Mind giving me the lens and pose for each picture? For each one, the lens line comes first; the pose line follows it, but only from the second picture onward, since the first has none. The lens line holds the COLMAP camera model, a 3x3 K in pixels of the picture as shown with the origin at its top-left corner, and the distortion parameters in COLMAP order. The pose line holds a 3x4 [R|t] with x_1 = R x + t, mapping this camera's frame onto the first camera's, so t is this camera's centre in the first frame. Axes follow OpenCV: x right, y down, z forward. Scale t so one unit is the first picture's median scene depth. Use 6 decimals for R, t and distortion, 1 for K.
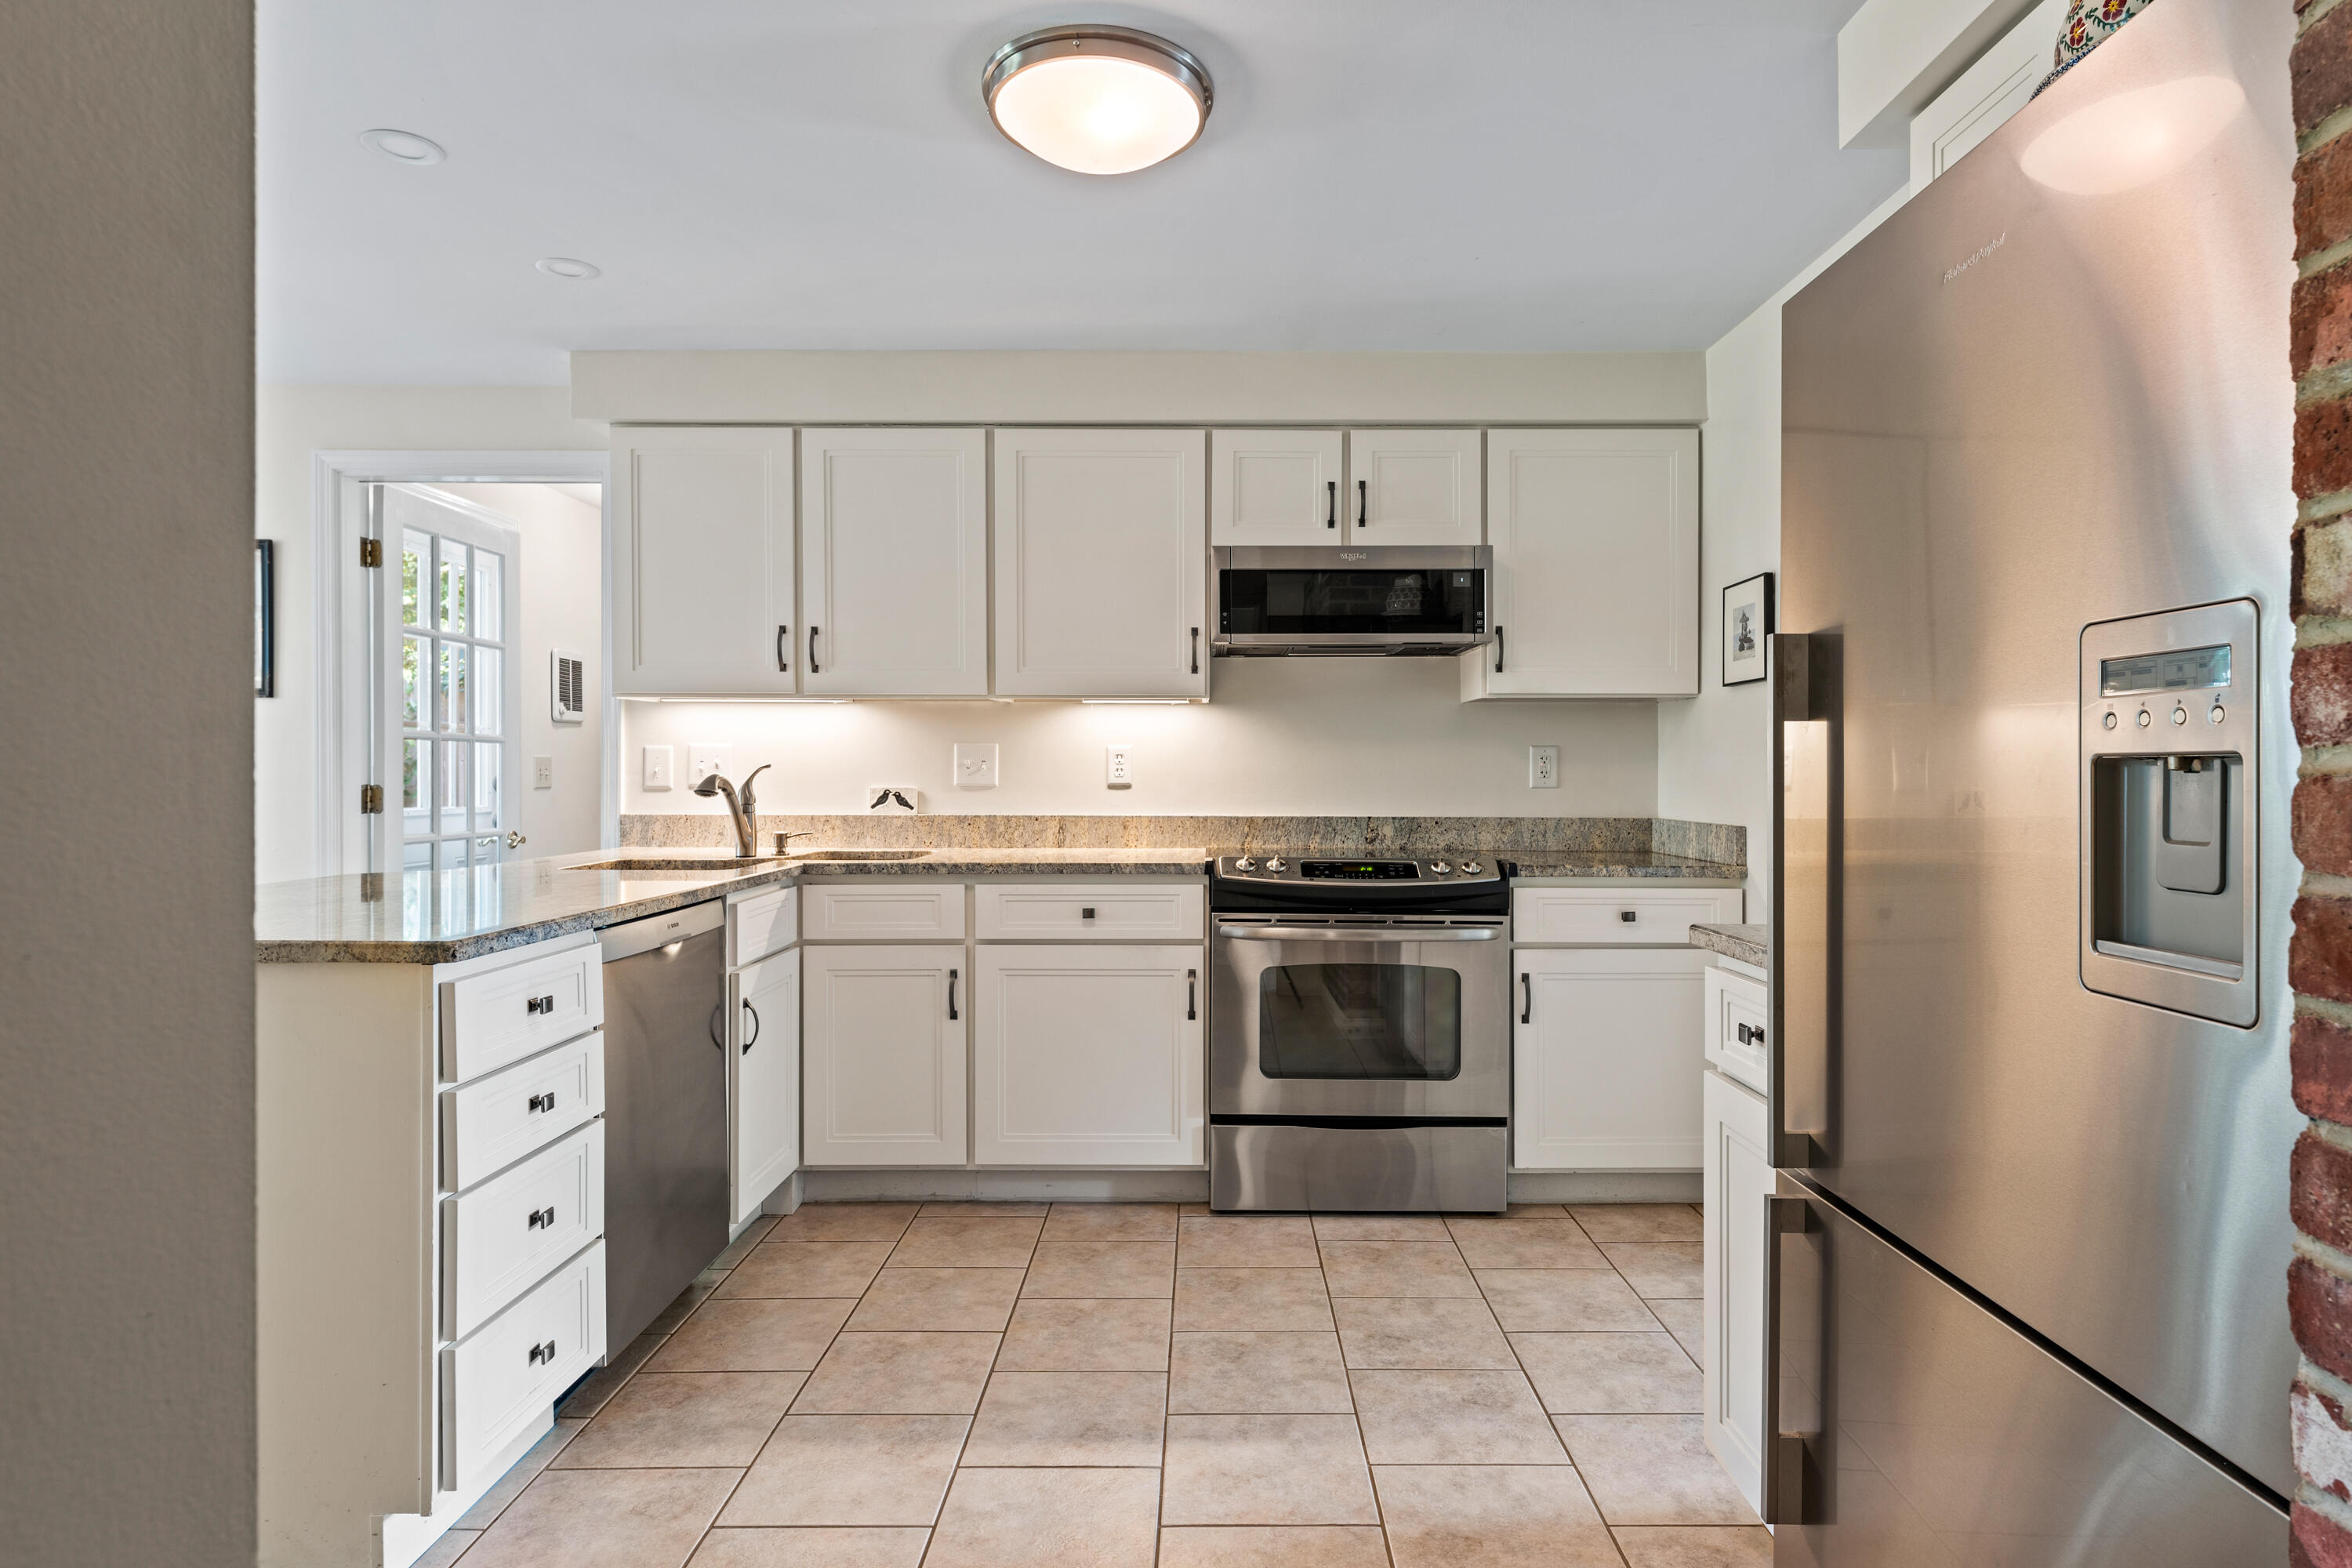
lens RADIAL K [[1280.9, 0, 1192.9], [0, 1280.9, 786.4], [0, 0, 1]] dist [-0.027122, -0.000695]
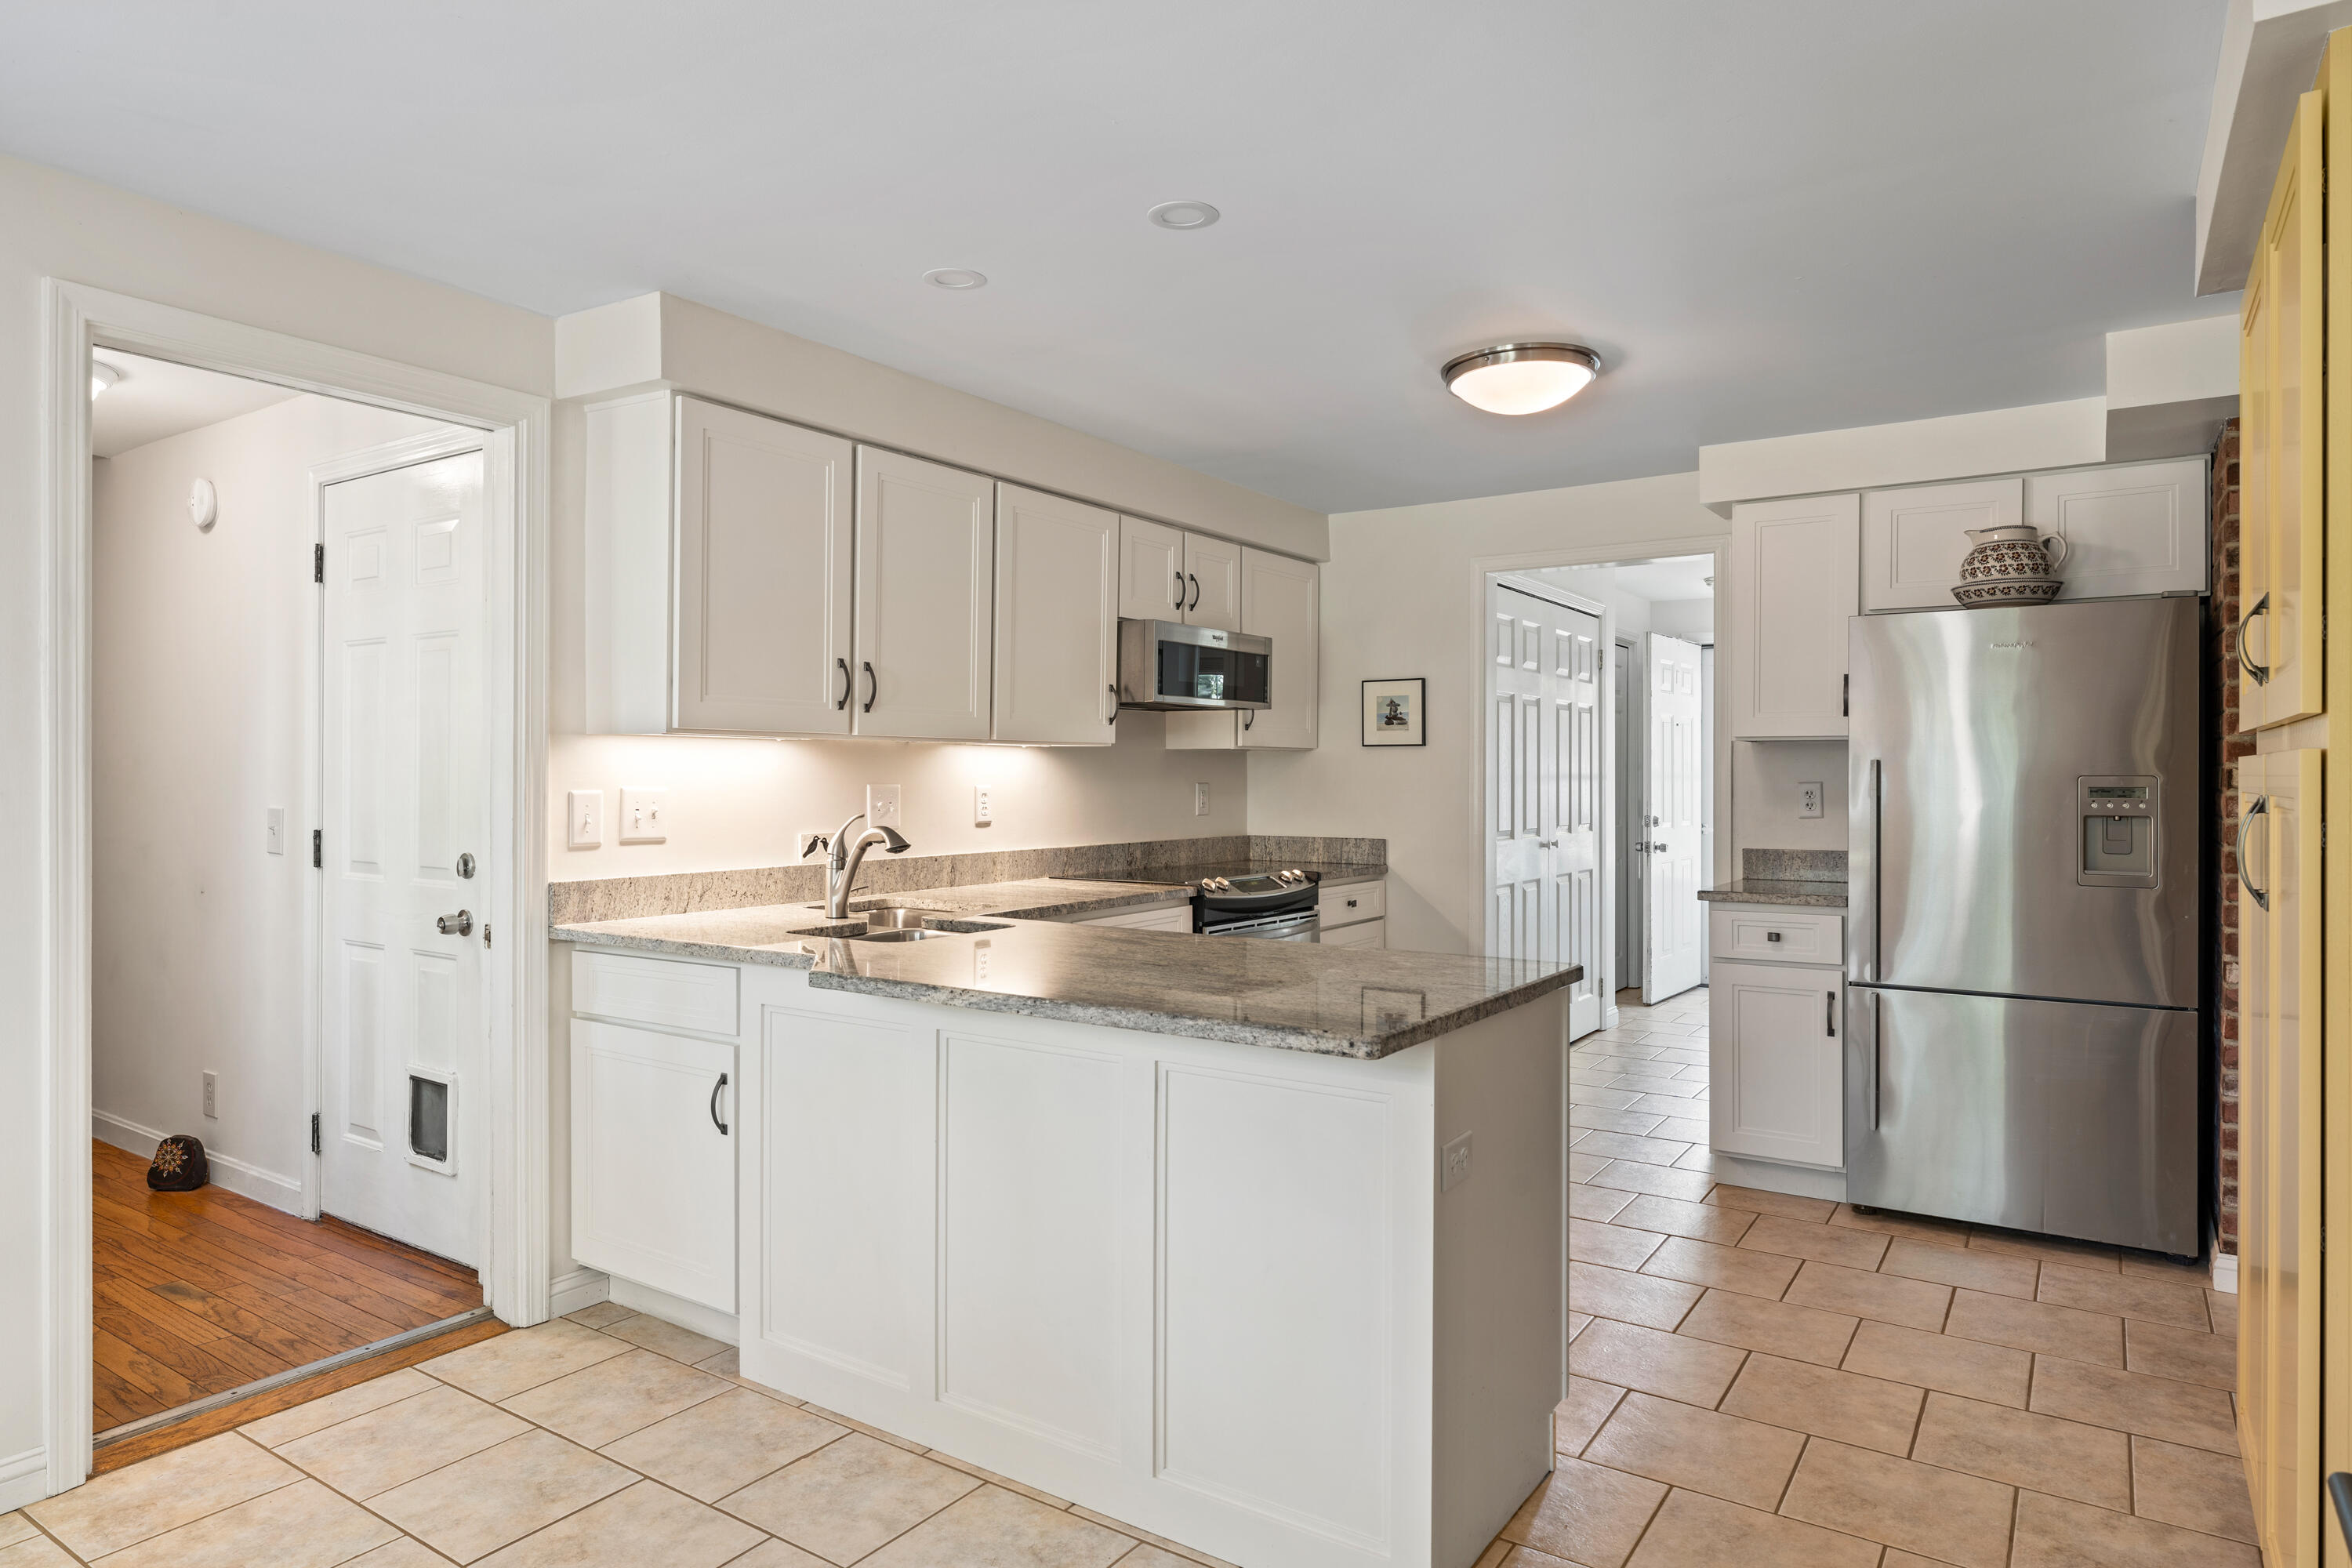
lens RADIAL K [[1434.0, 0, 1170.7], [0, 1434.0, 773.0], [0, 0, 1]] dist [0.001425, -0.001899]
pose [[0.544137, -0.001351, 0.838995, -1.048594], [0.003416, 0.999994, -0.000605, -0.044465], [-0.838989, 0.003195, 0.544139, 0.261432]]
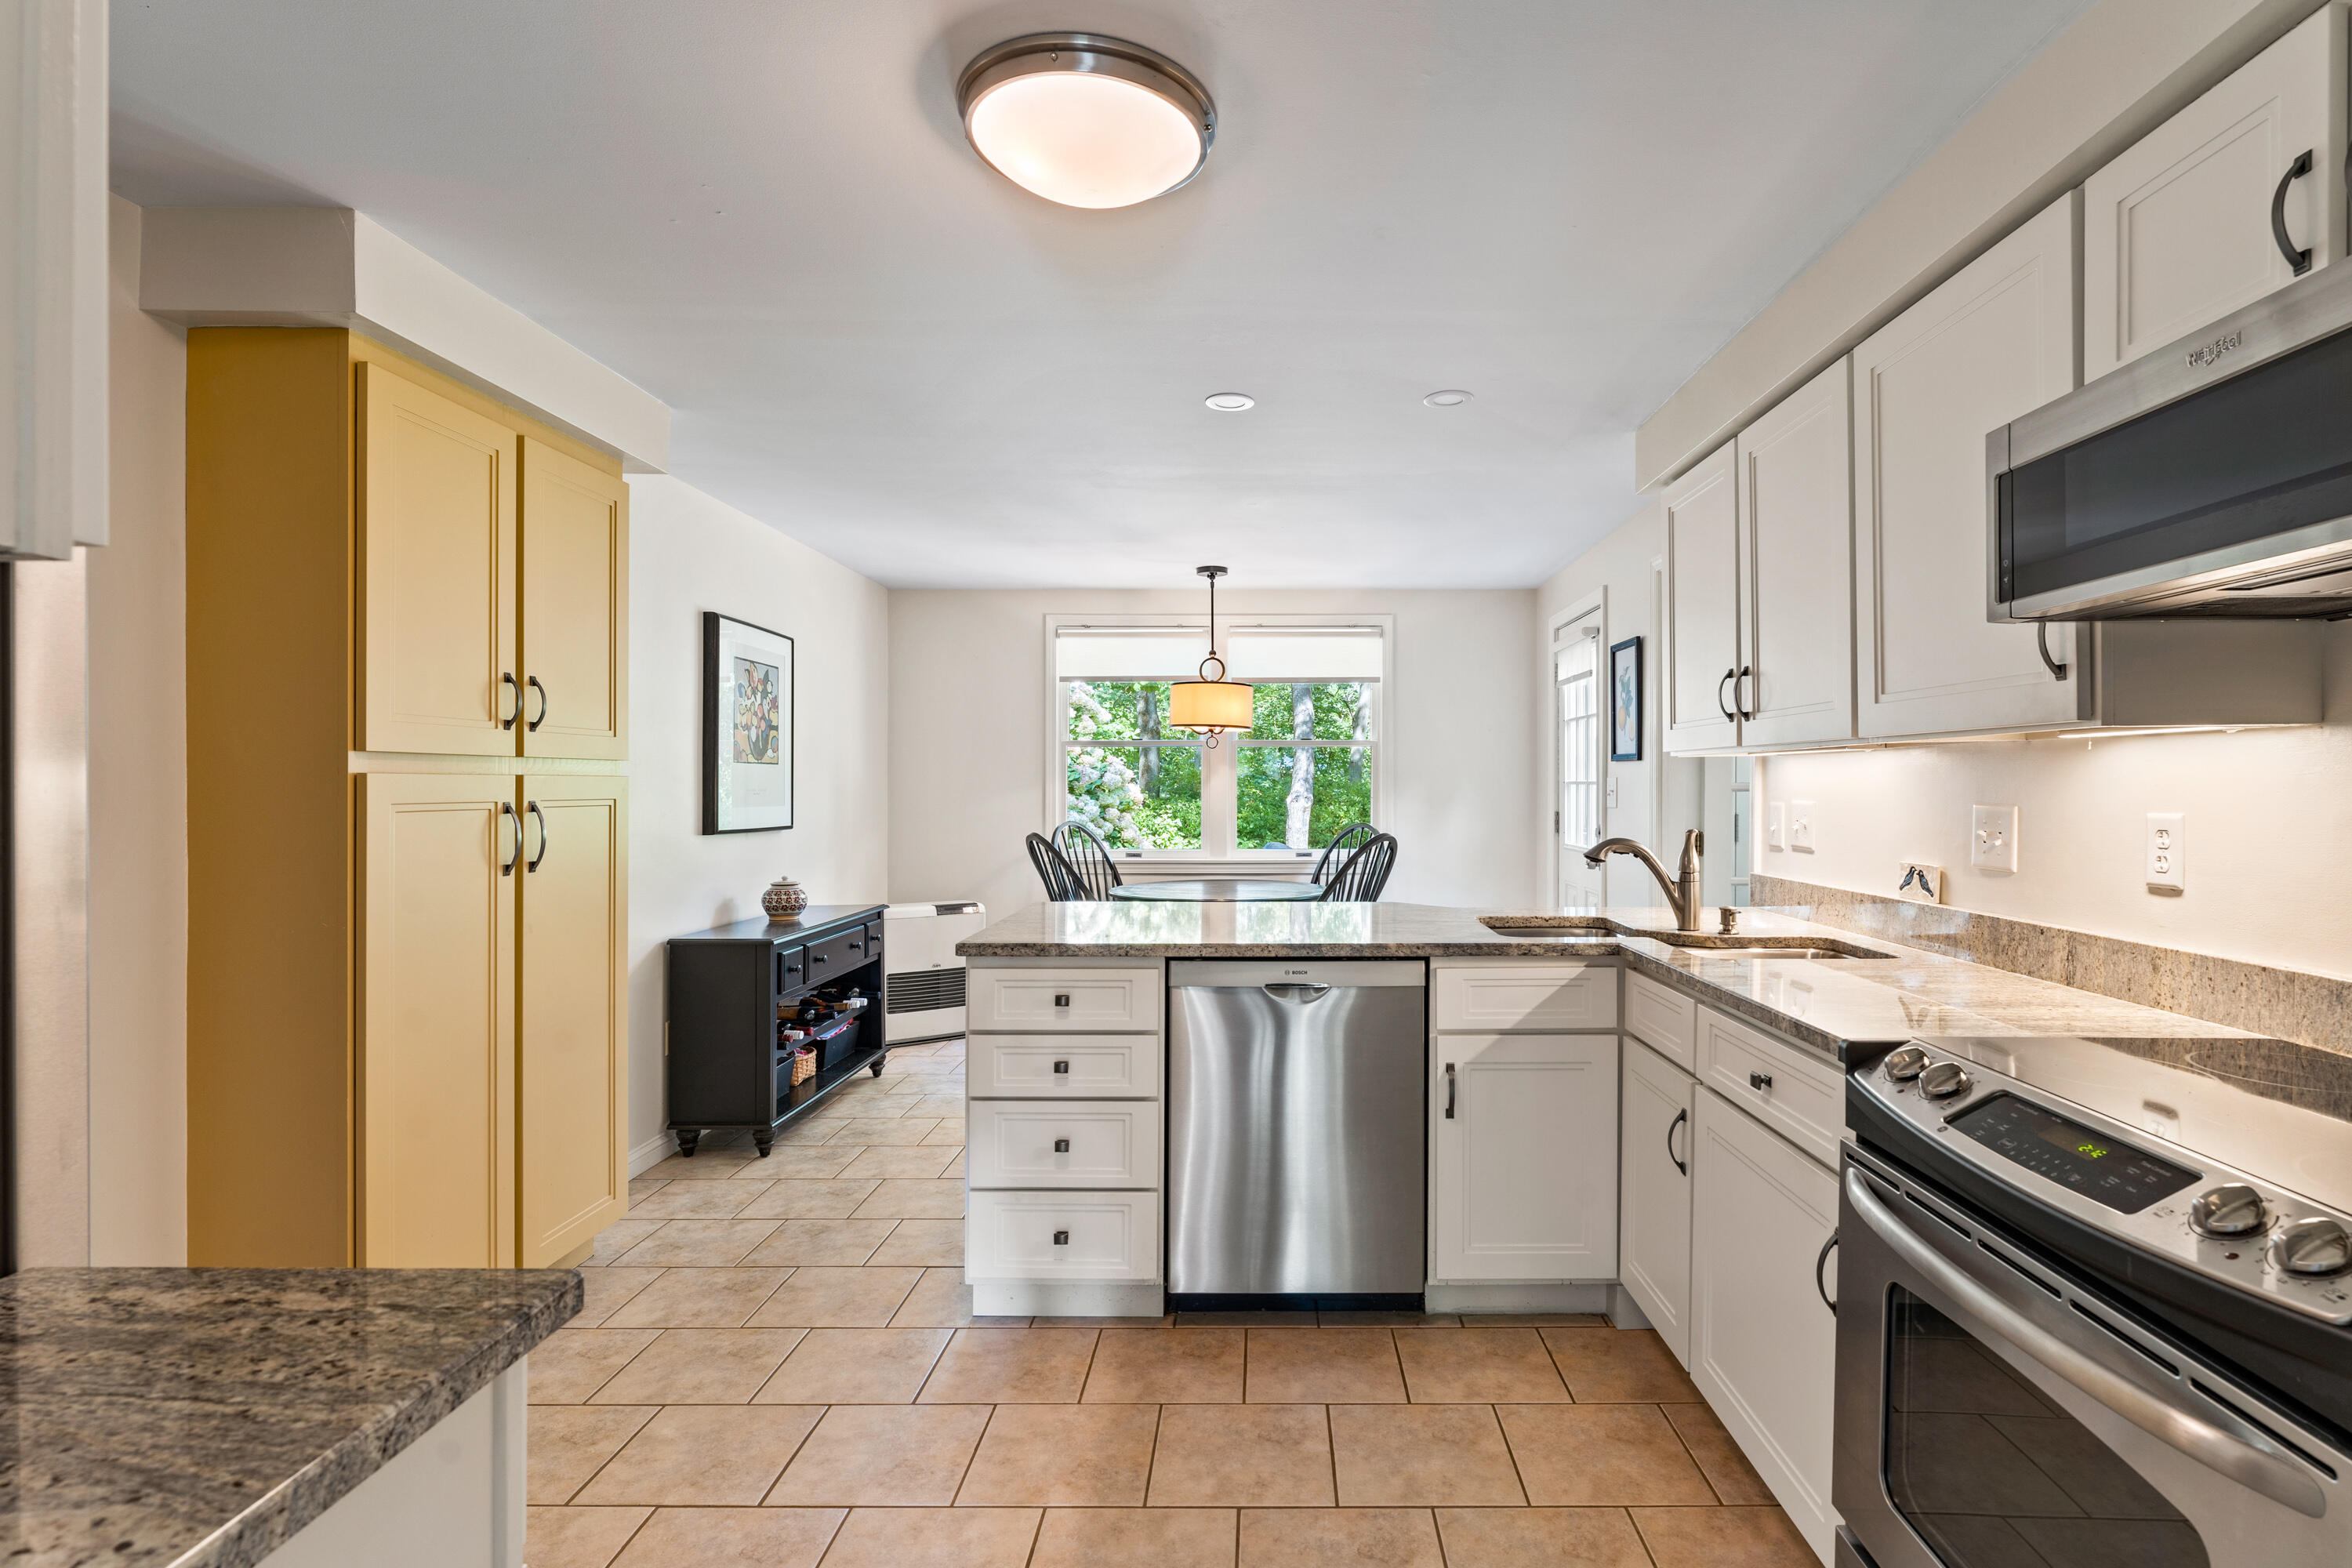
lens RADIAL K [[1142.6, 0, 1268.4], [0, 1142.6, 786.9], [0, 0, 1]] dist [-0.000054, -0.000230]
pose [[0.011058, 0.000178, -0.999939, 0.455875], [-0.011150, 0.999938, 0.000055, -0.042847], [0.999877, 0.011149, 0.011059, 0.683863]]
